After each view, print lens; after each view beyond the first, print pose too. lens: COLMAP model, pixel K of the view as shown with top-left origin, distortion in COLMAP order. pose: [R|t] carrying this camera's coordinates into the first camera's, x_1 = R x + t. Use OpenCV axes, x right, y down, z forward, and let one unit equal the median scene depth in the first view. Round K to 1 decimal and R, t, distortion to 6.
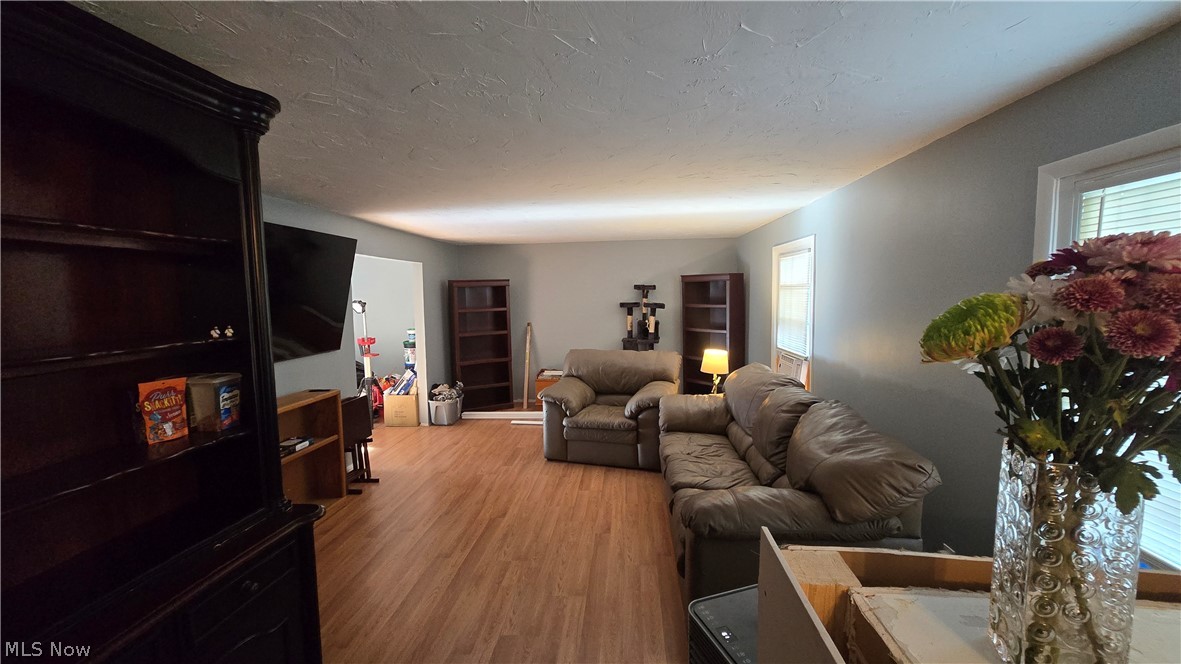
lens RADIAL K [[482.7, 0, 620.0], [0, 482.7, 334.2], [0, 0, 1]] dist [0.000928, 0.000233]
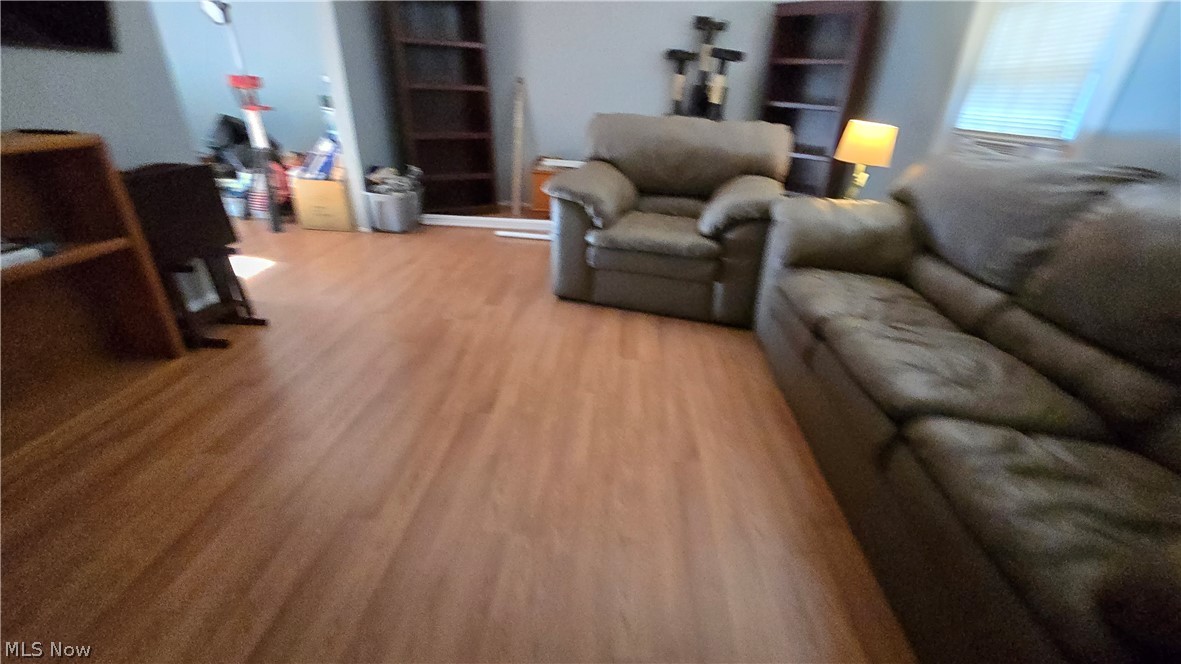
lens RADIAL K [[482.7, 0, 620.0], [0, 482.7, 334.2], [0, 0, 1]] dist [0.000928, 0.000233]
pose [[0.998100, 0.048121, 0.038483, -0.095917], [-0.058796, 0.930594, 0.361299, 0.078332], [-0.018426, -0.362875, 0.931656, 0.417527]]
